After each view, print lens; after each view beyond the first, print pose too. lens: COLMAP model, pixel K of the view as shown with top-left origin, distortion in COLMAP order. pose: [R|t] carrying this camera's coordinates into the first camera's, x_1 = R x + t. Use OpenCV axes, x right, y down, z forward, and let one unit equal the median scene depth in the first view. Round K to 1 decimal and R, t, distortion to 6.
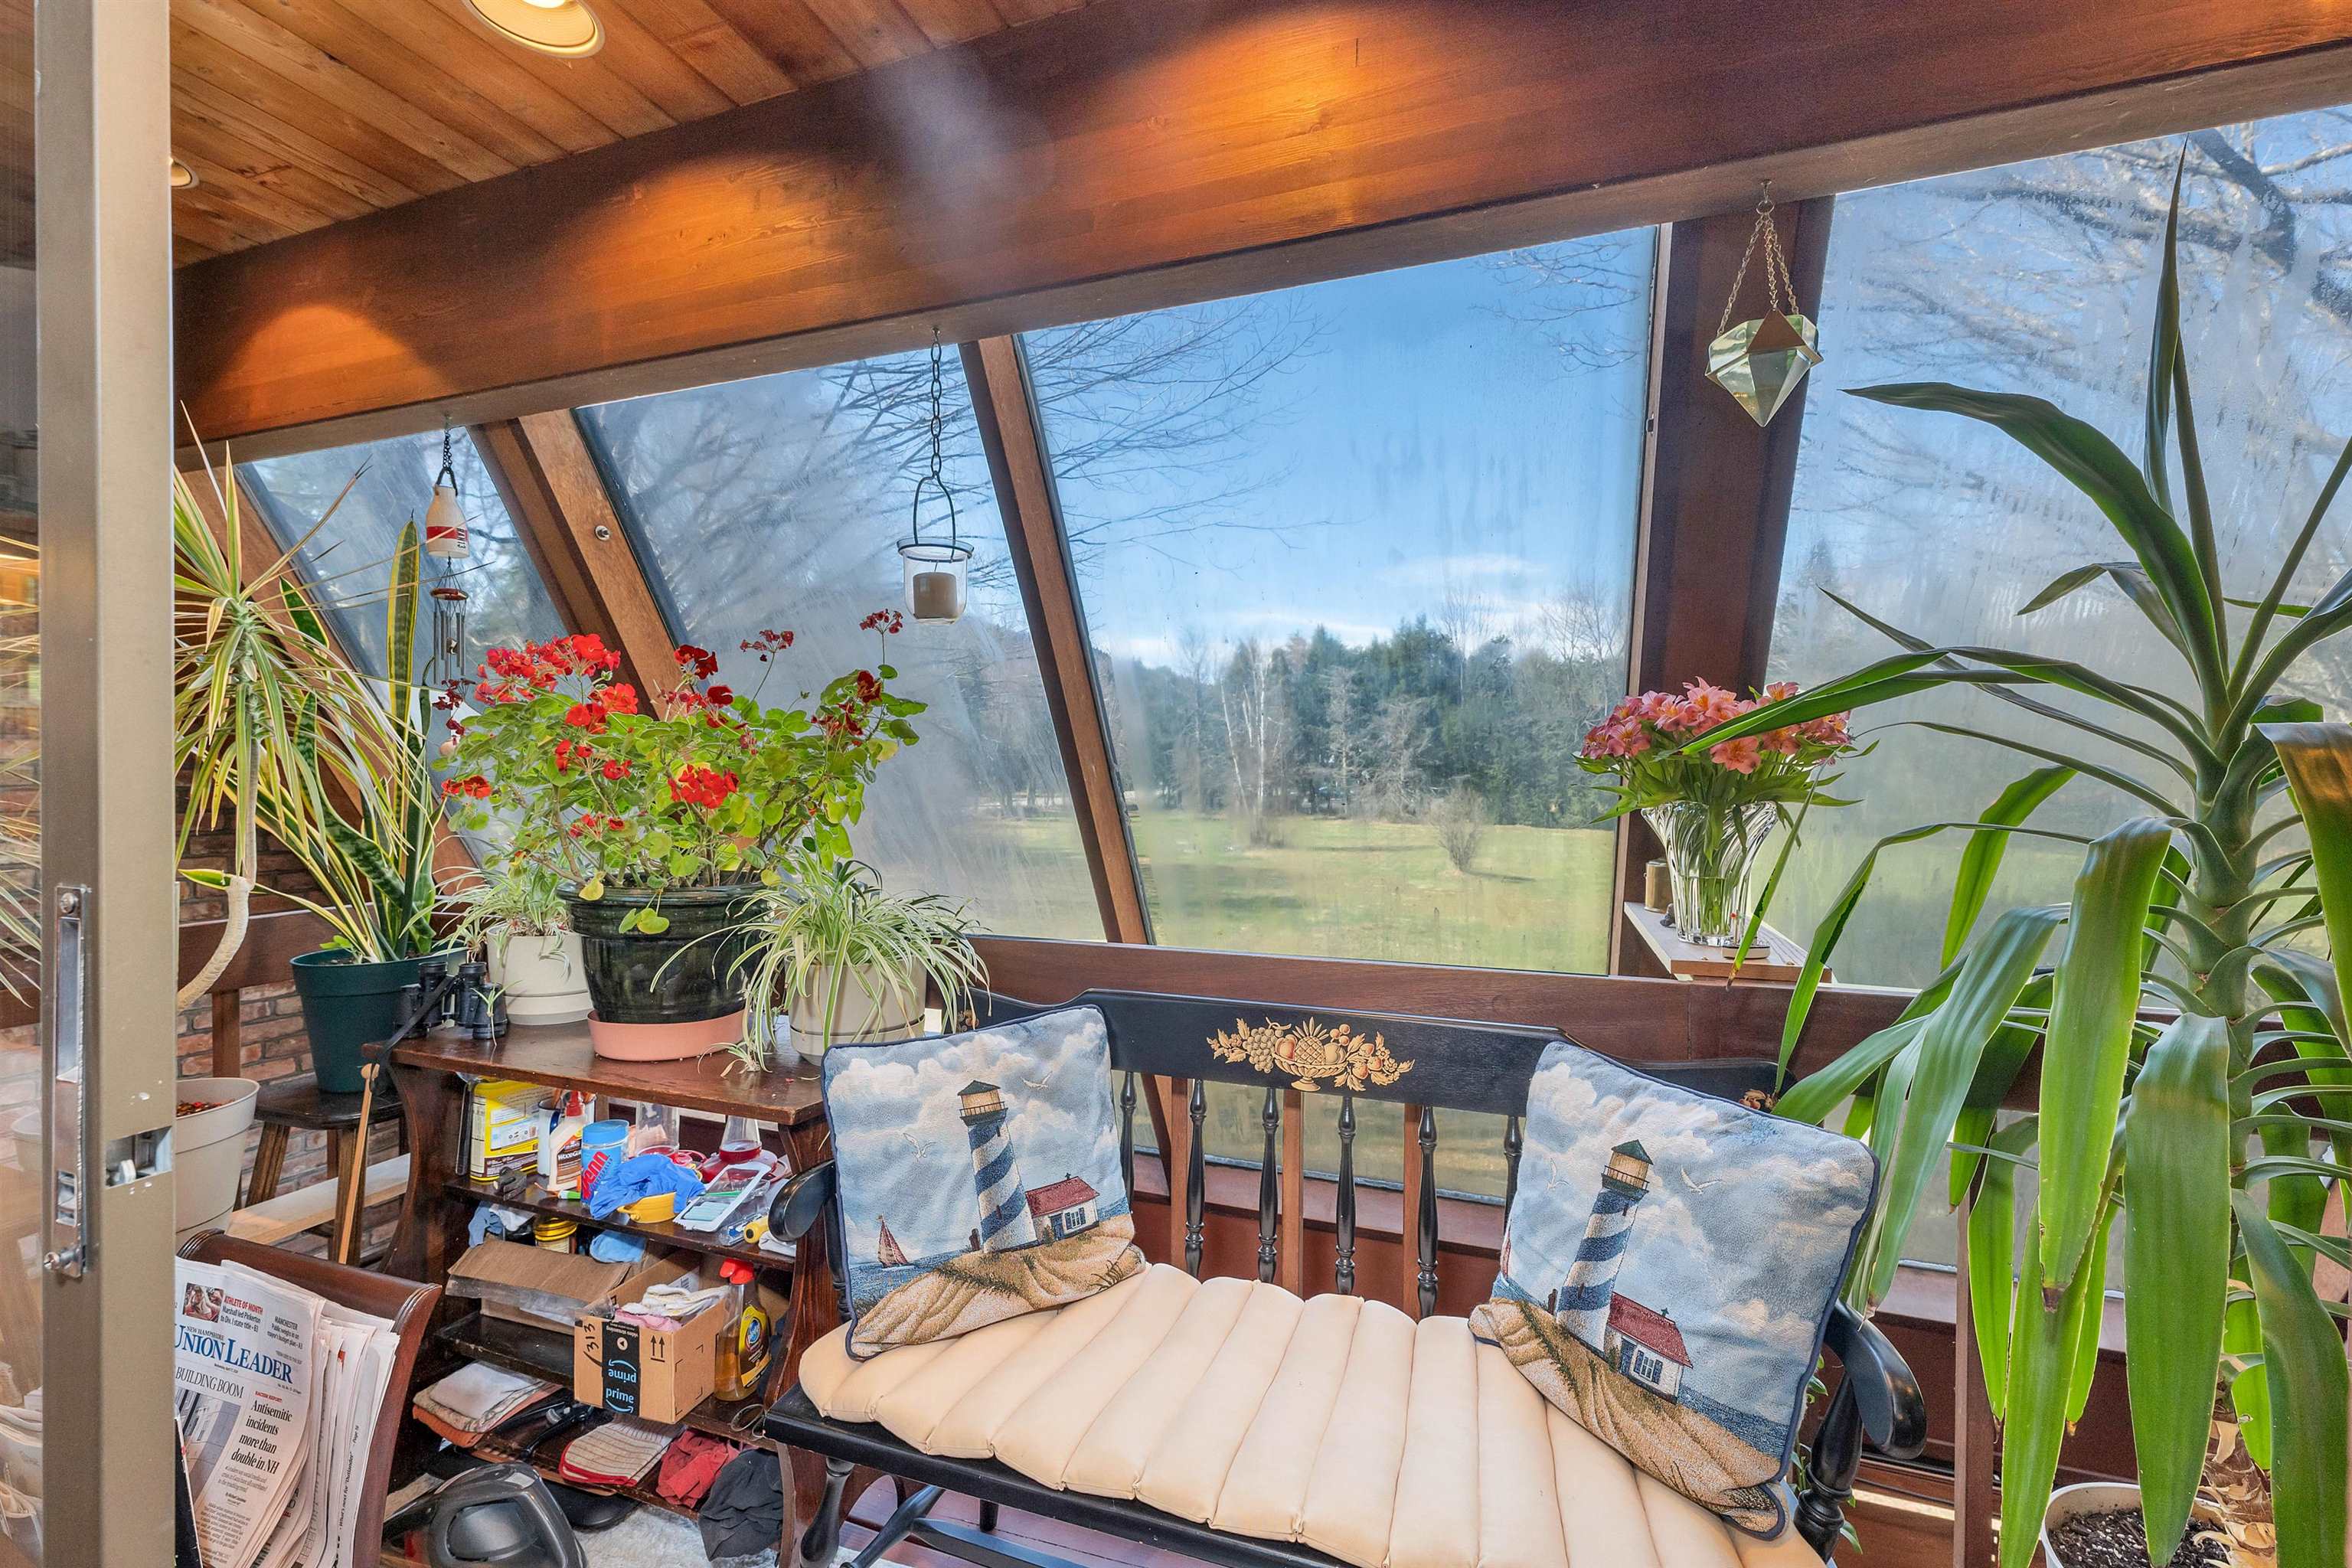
lens RADIAL K [[996.1, 0, 1179.9], [0, 996.1, 780.6], [0, 0, 1]] dist [-0.003534, -0.000666]
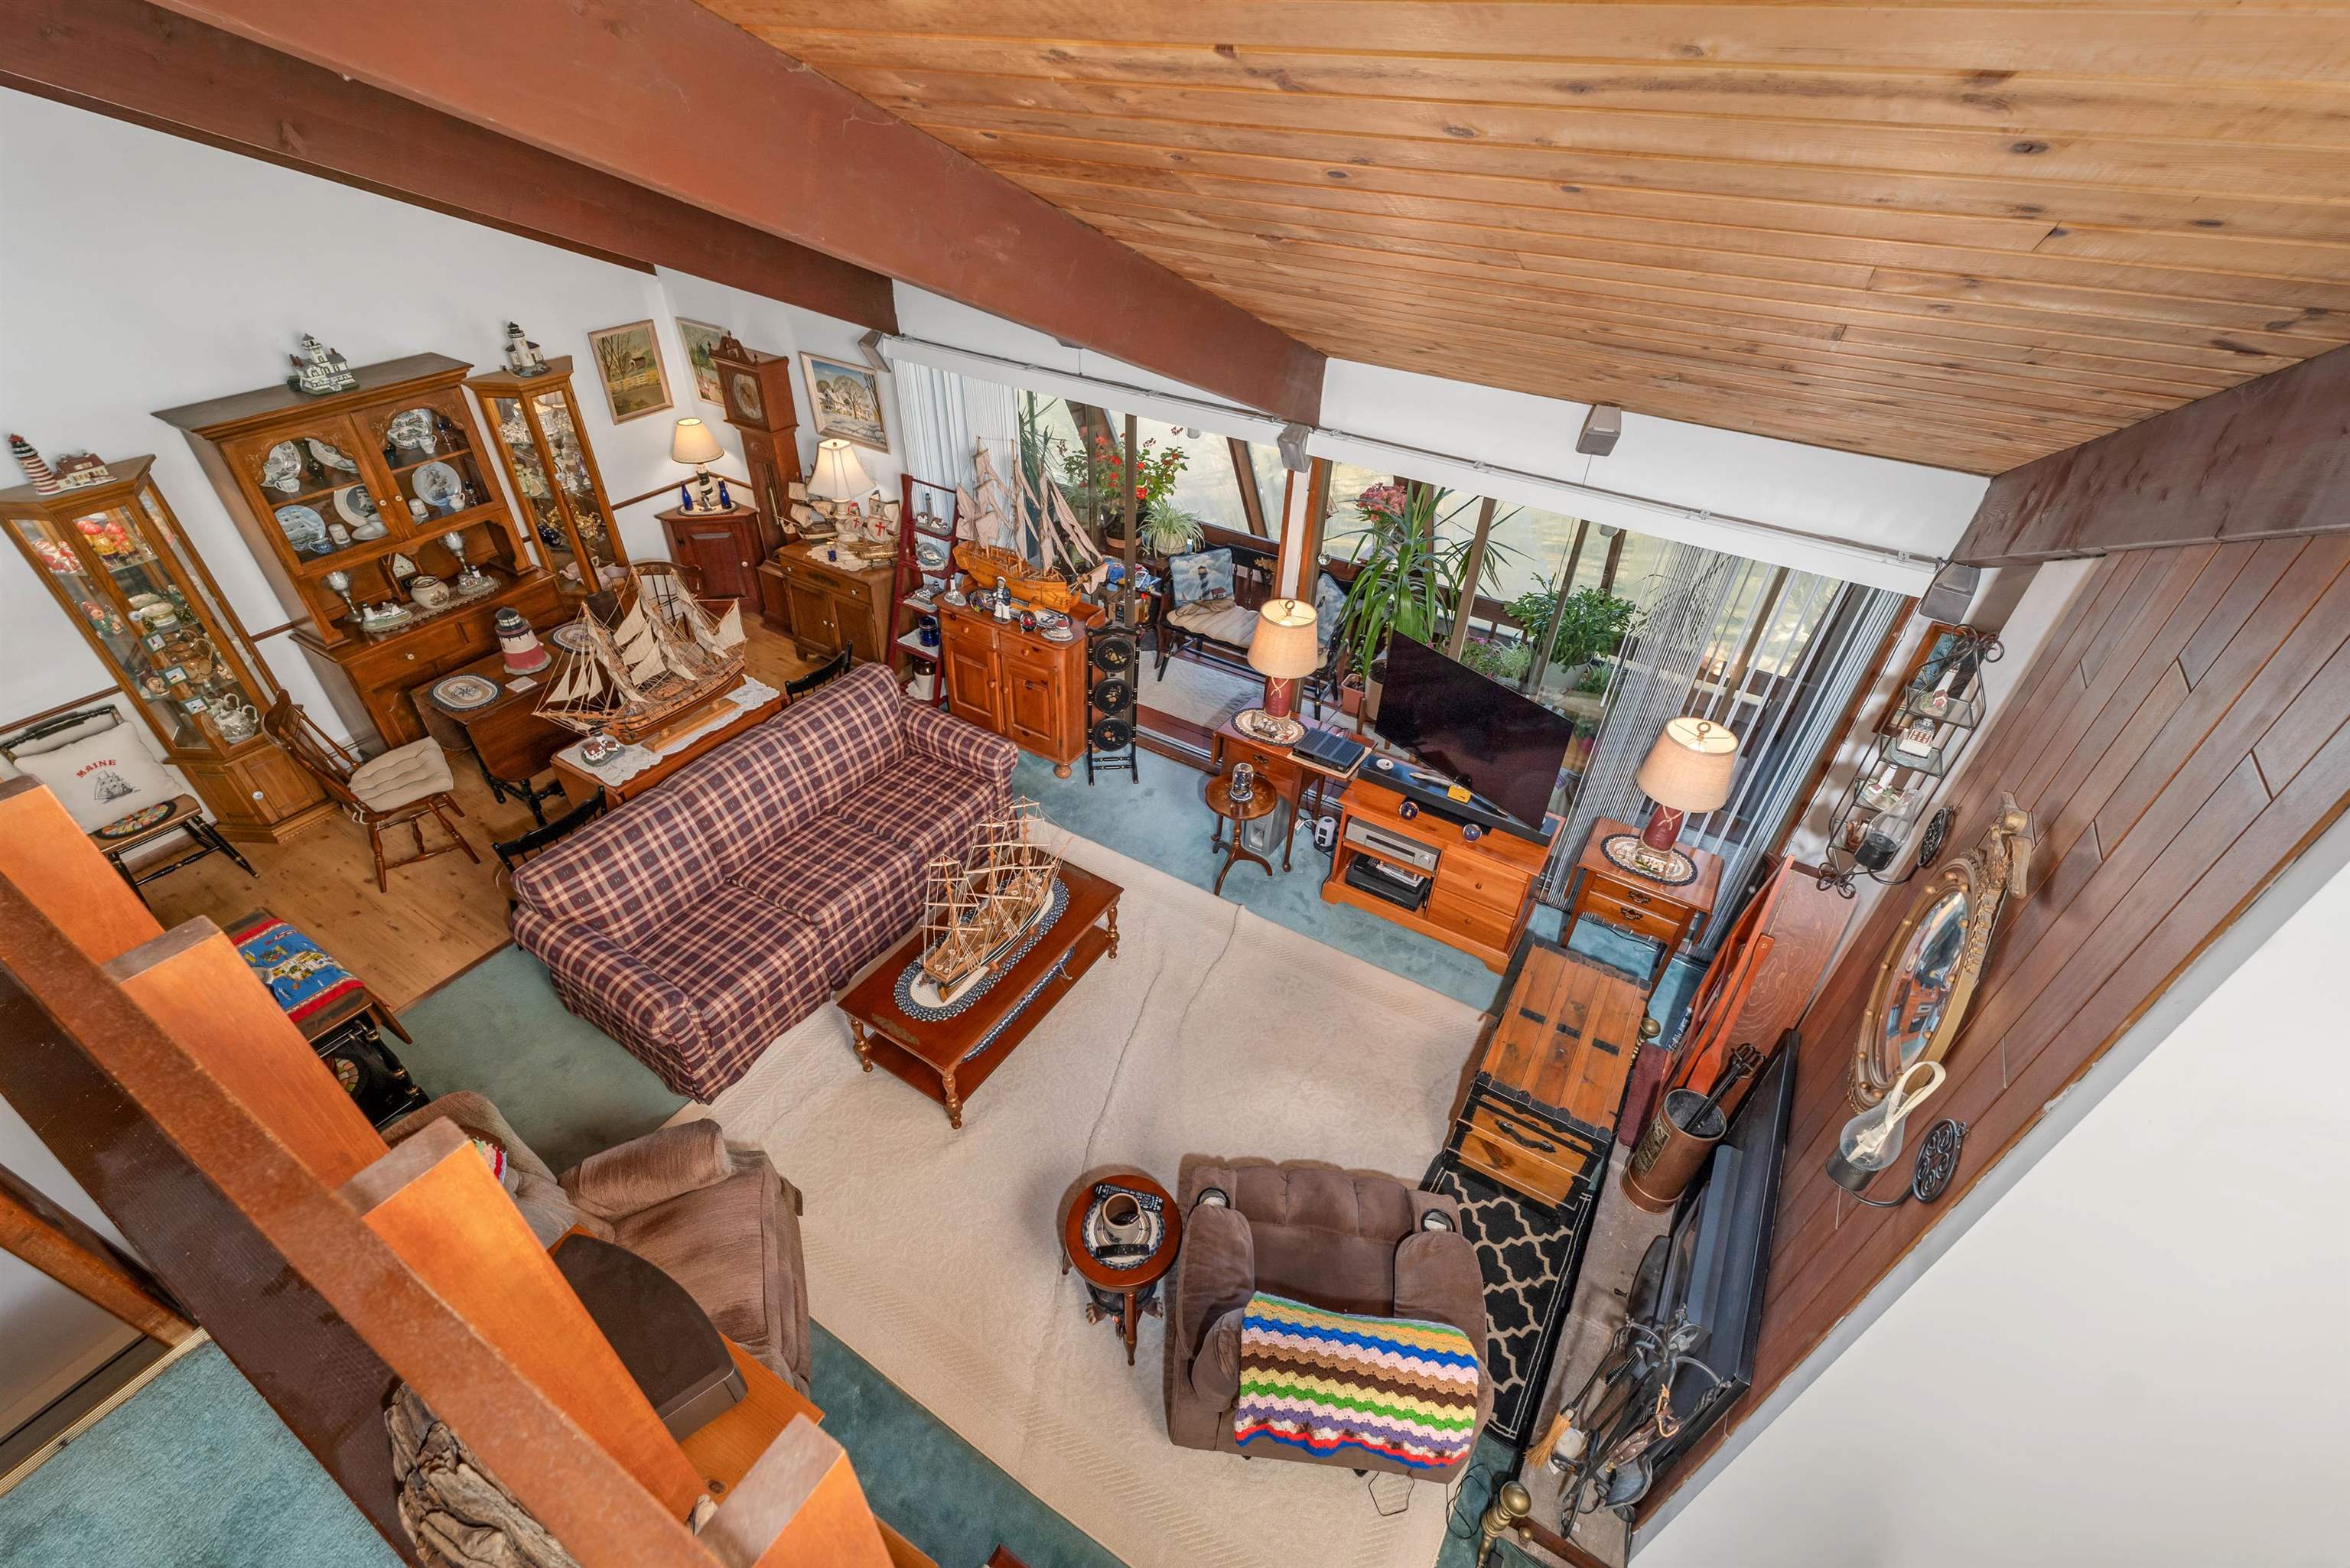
lens RADIAL K [[995.2, 0, 1172.5], [0, 995.2, 793.8], [0, 0, 1]] dist [-0.003534, -0.000666]
pose [[0.980019, 0.138281, -0.142975, 0.469865], [-0.024201, 0.796363, 0.604334, -1.641596], [0.197428, -0.588798, 0.783798, -3.264792]]
